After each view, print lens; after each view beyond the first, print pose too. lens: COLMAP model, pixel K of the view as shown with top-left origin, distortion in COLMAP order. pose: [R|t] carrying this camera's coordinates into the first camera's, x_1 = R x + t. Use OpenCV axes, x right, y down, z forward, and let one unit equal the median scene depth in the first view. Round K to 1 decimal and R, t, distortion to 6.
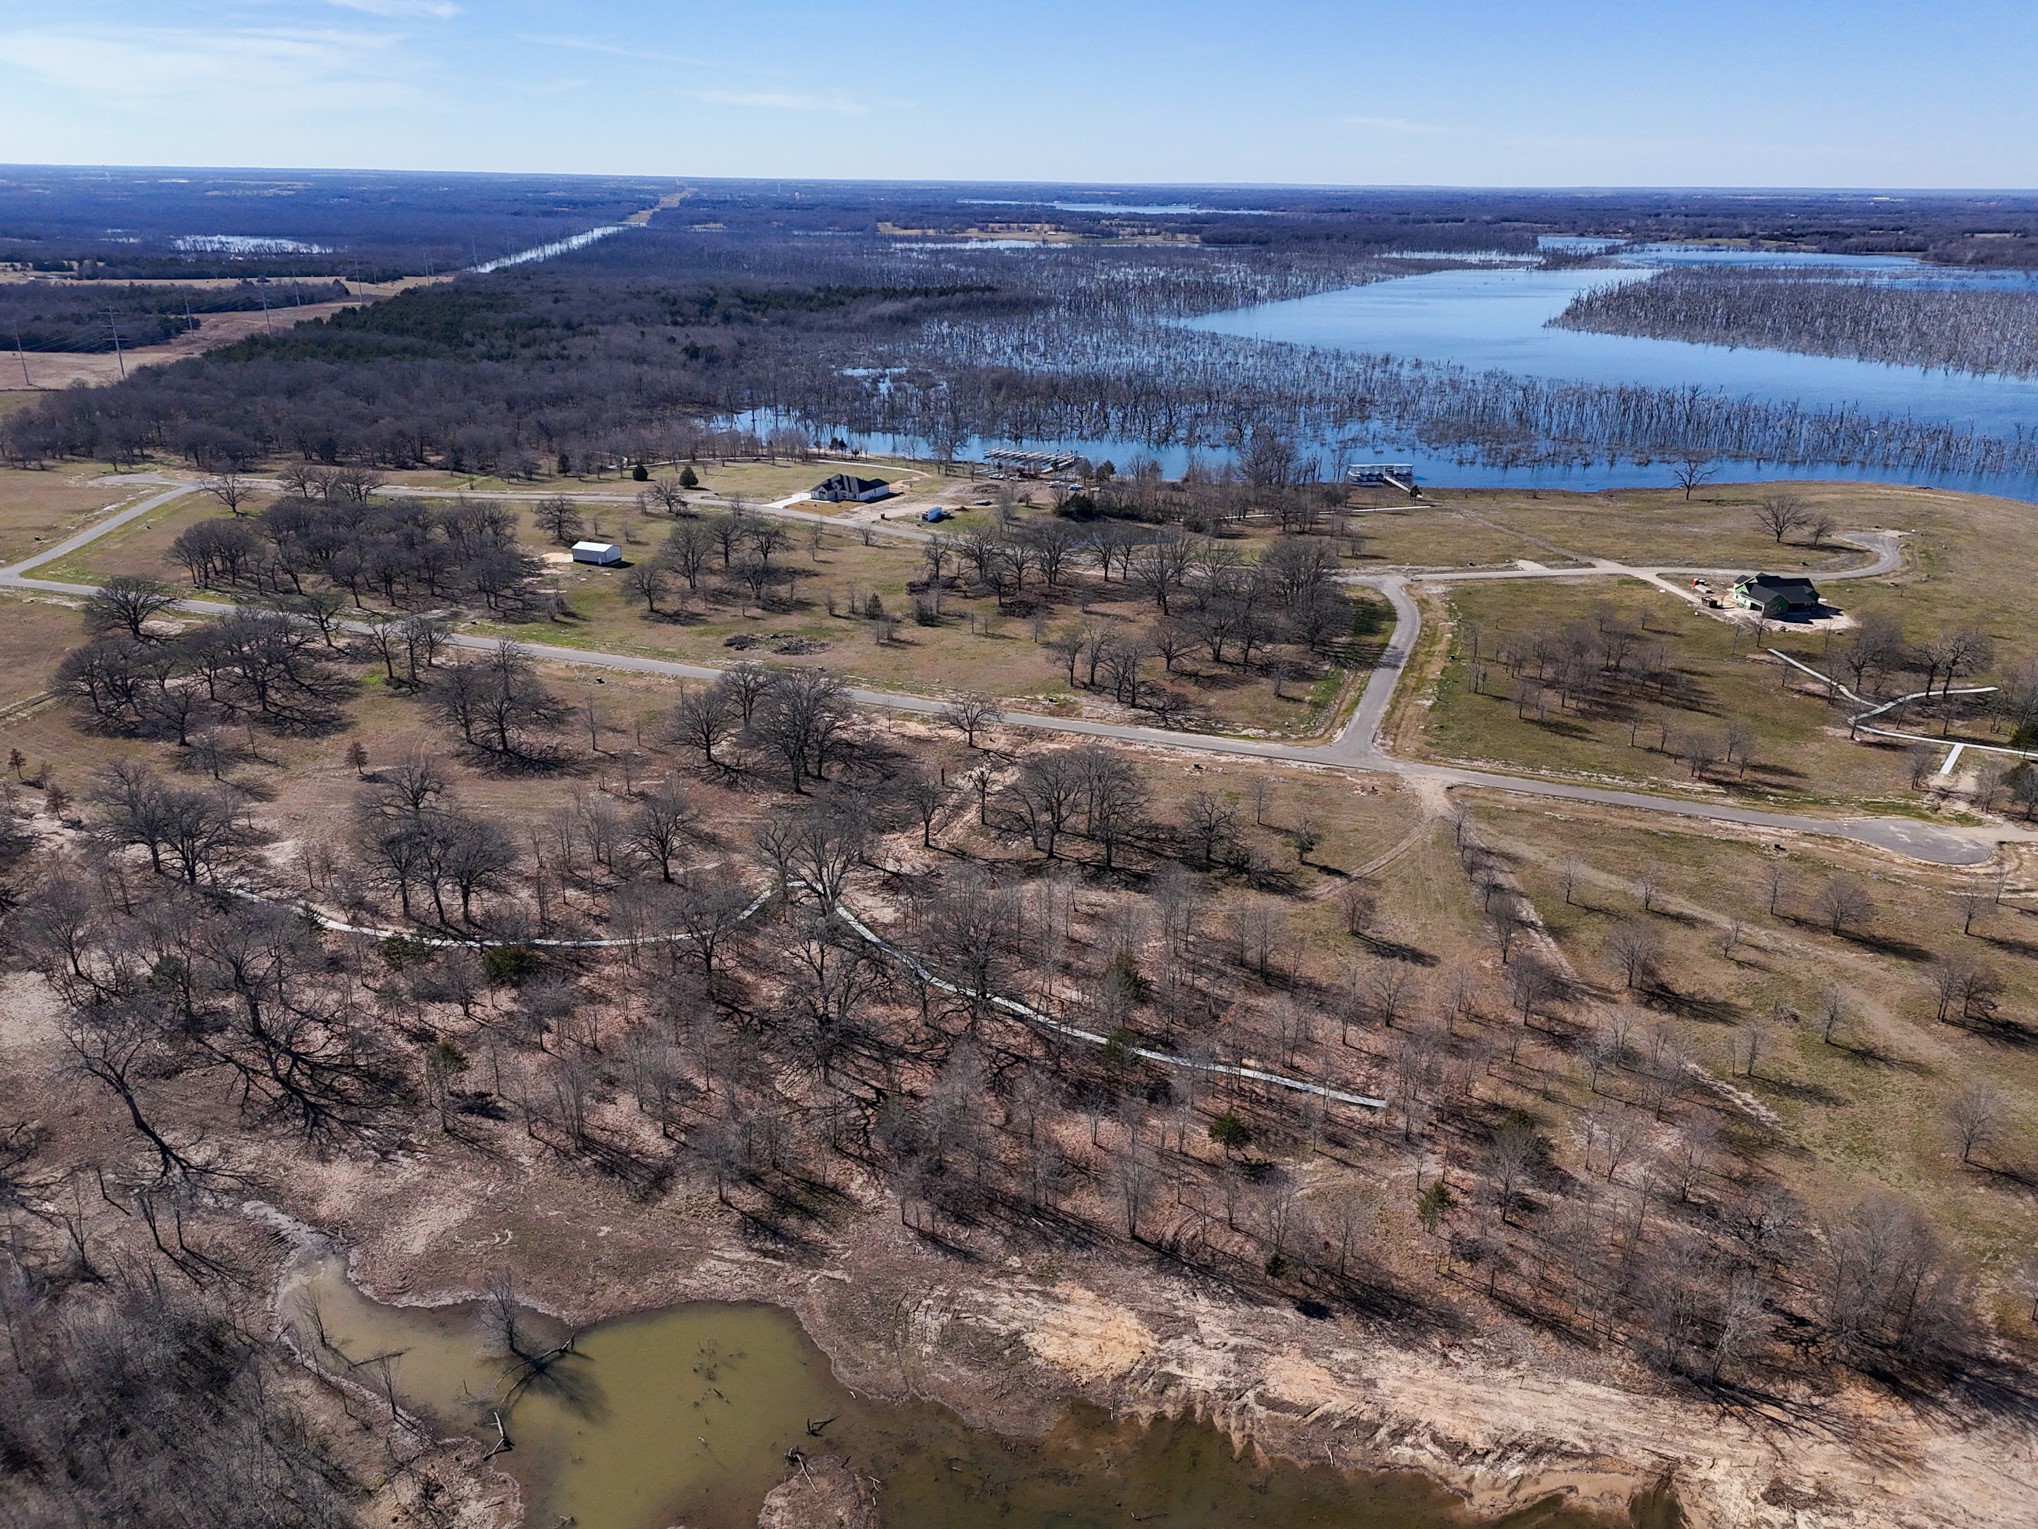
lens RADIAL K [[1496.2, 0, 1023.1], [0, 1496.2, 761.4], [0, 0, 1]] dist [0.061250, -0.055516]
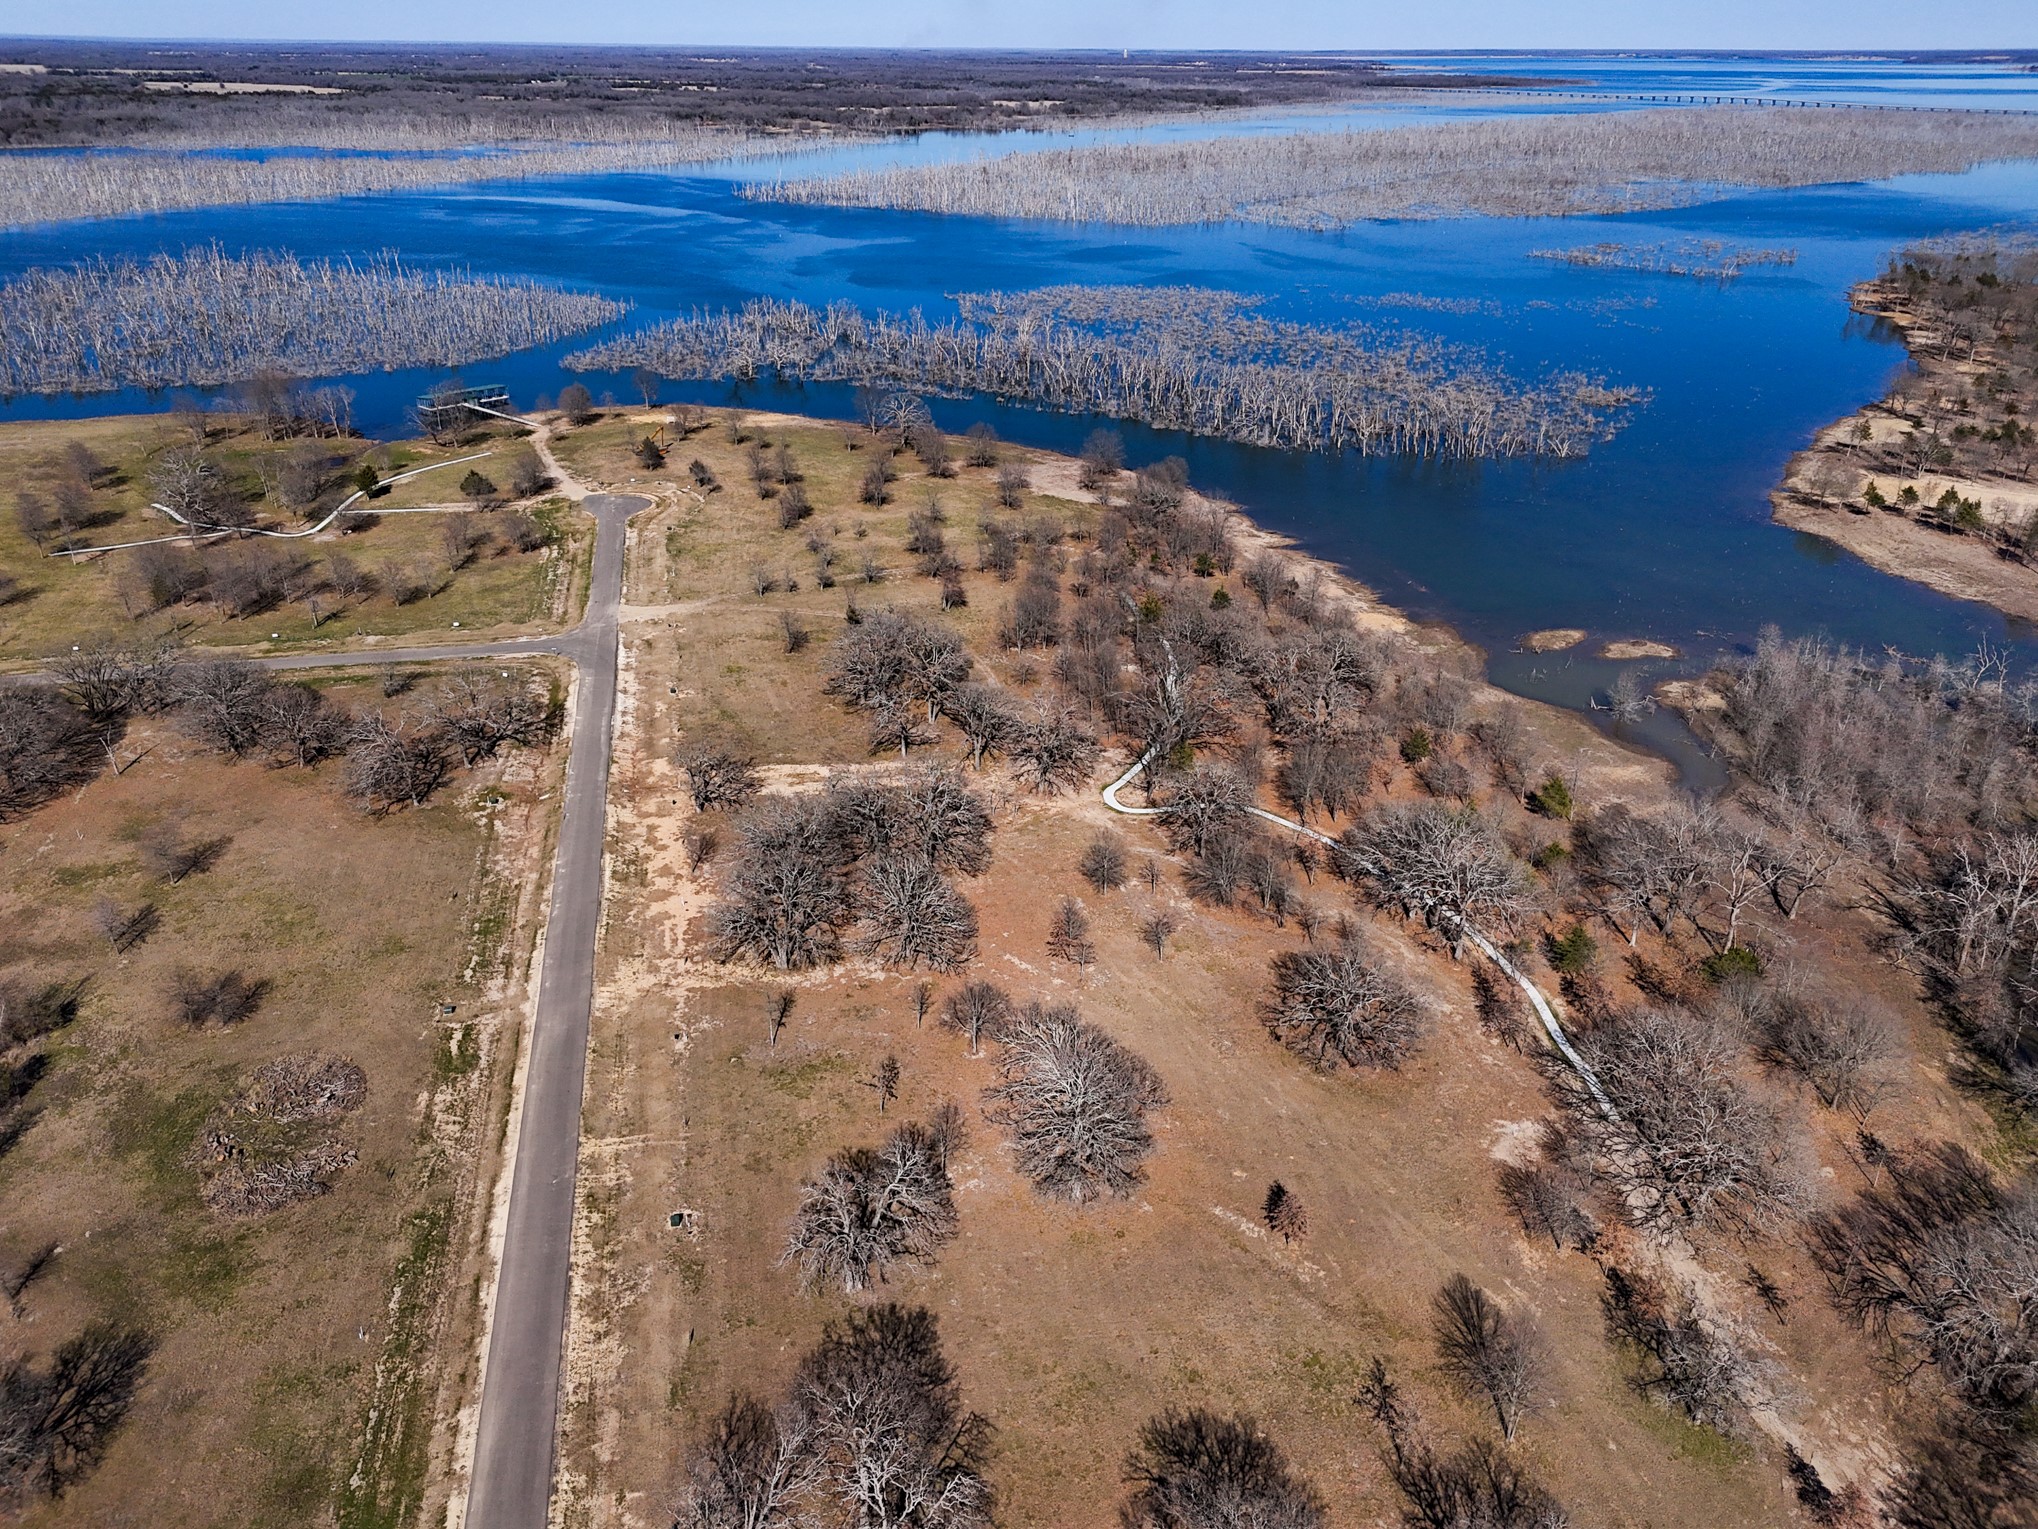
lens RADIAL K [[1496.2, 0, 1023.1], [0, 1496.2, 761.4], [0, 0, 1]] dist [0.061250, -0.055516]
pose [[-0.532832, -0.376821, 0.757691, -0.700050], [0.296481, 0.755500, 0.584225, -0.431430], [-0.792584, 0.535935, -0.290835, 1.106853]]
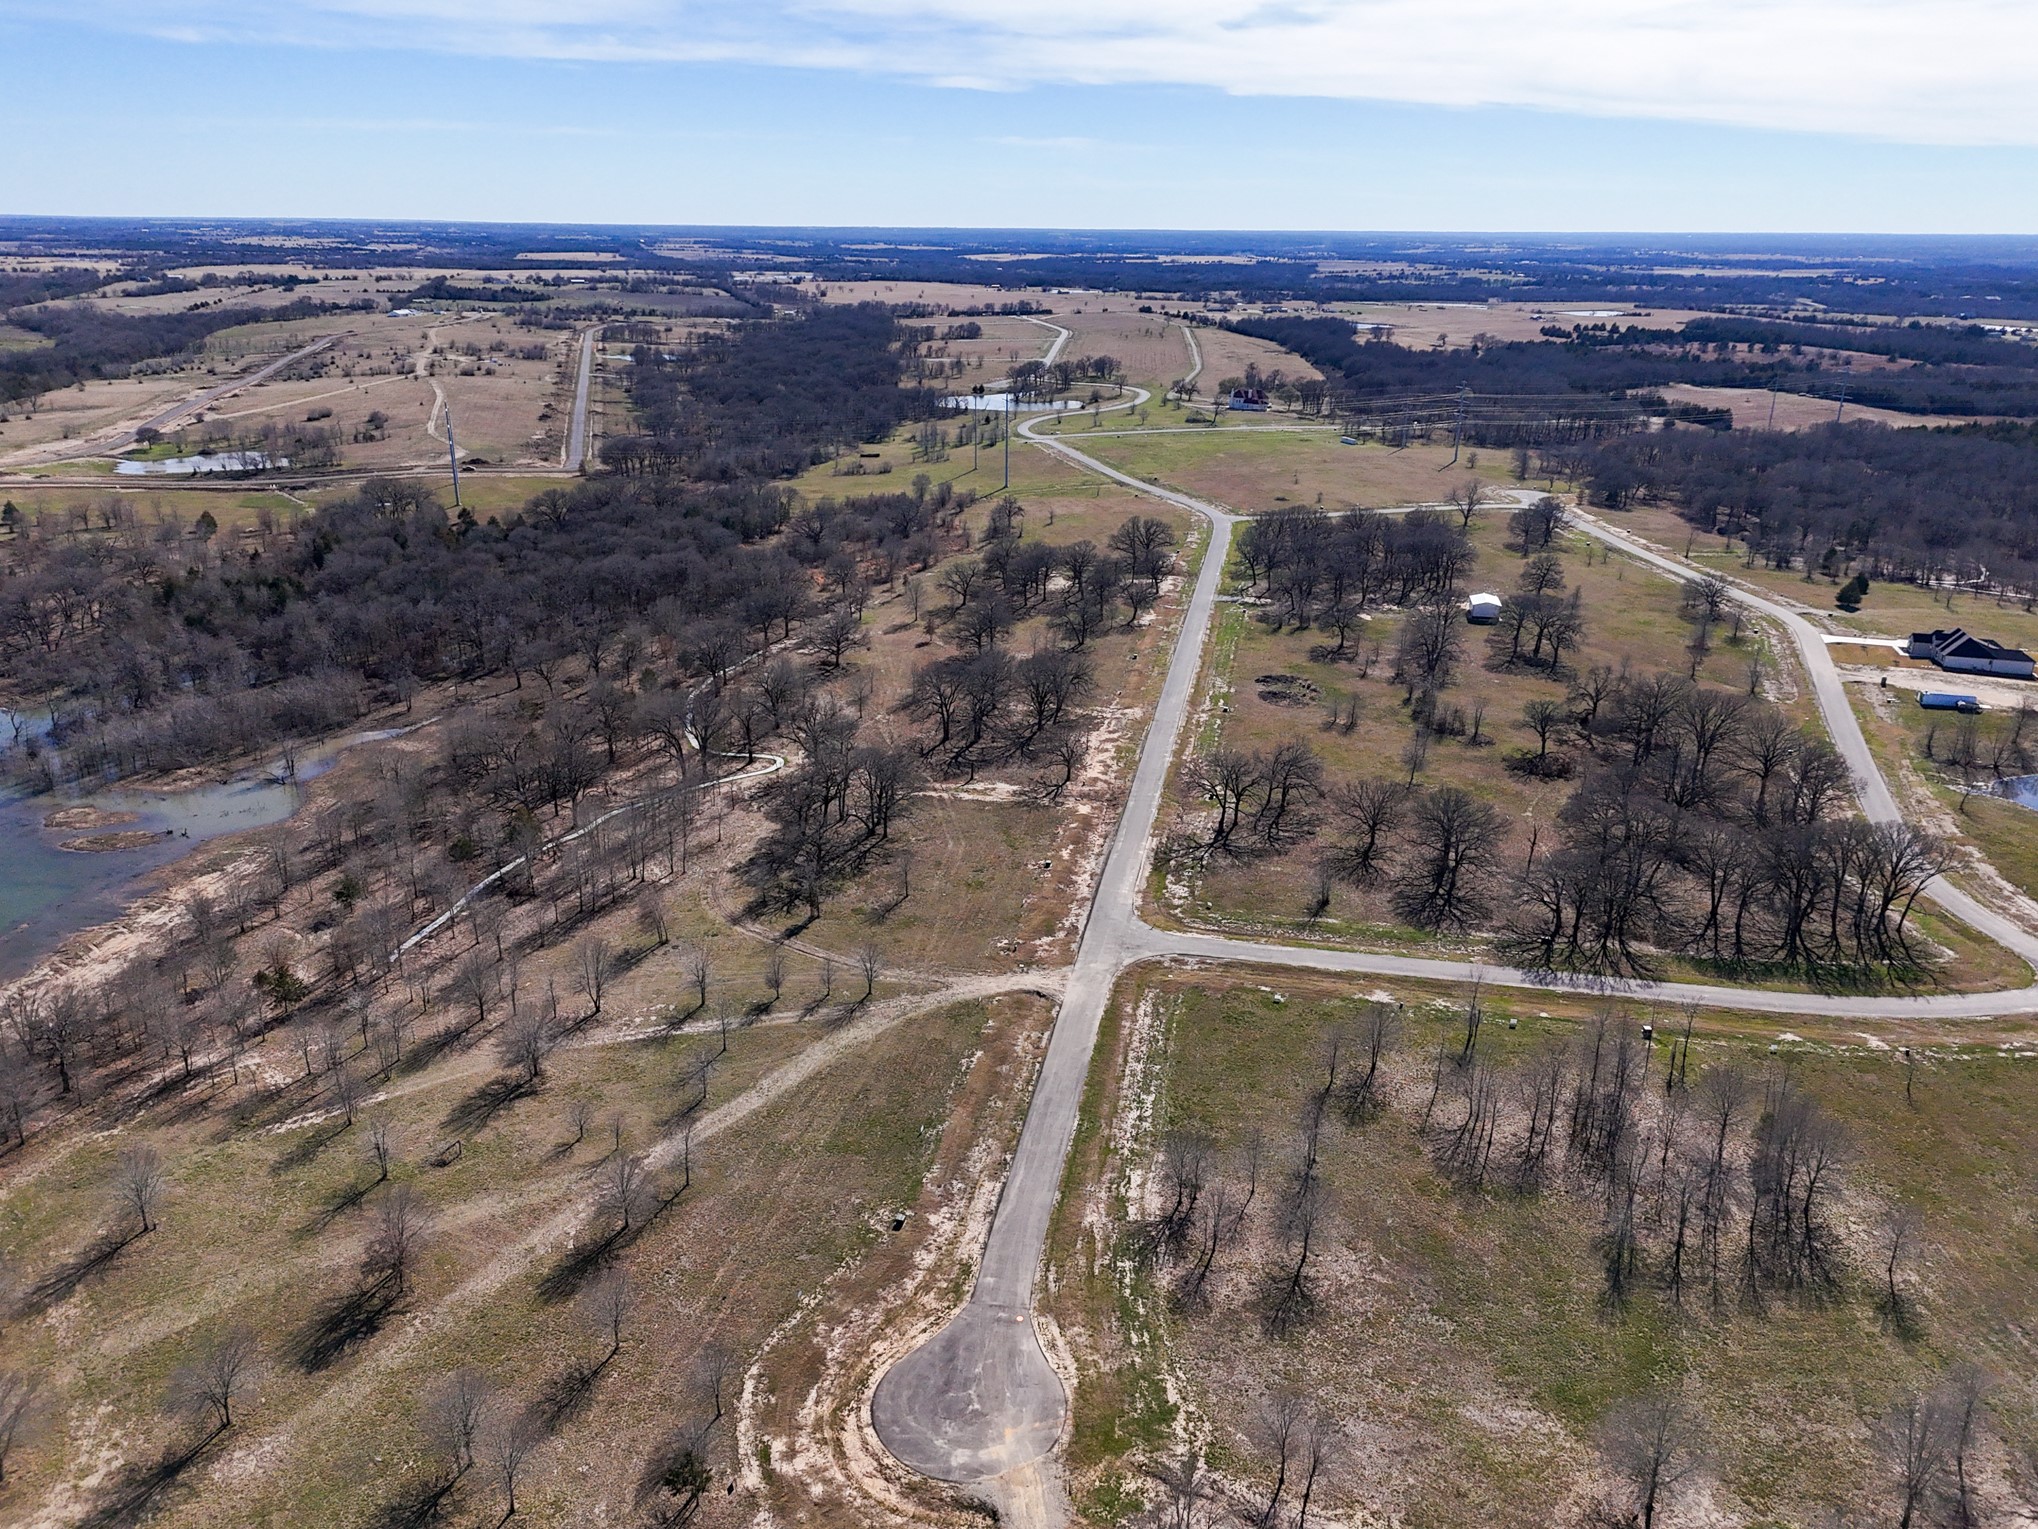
lens RADIAL K [[1496.2, 0, 1023.1], [0, 1496.2, 761.4], [0, 0, 1]] dist [0.061250, -0.055516]
pose [[0.165262, 0.324414, -0.931367, 0.926687], [-0.365550, 0.897238, 0.247663, -0.268688], [0.916003, 0.299531, 0.266869, 0.717395]]
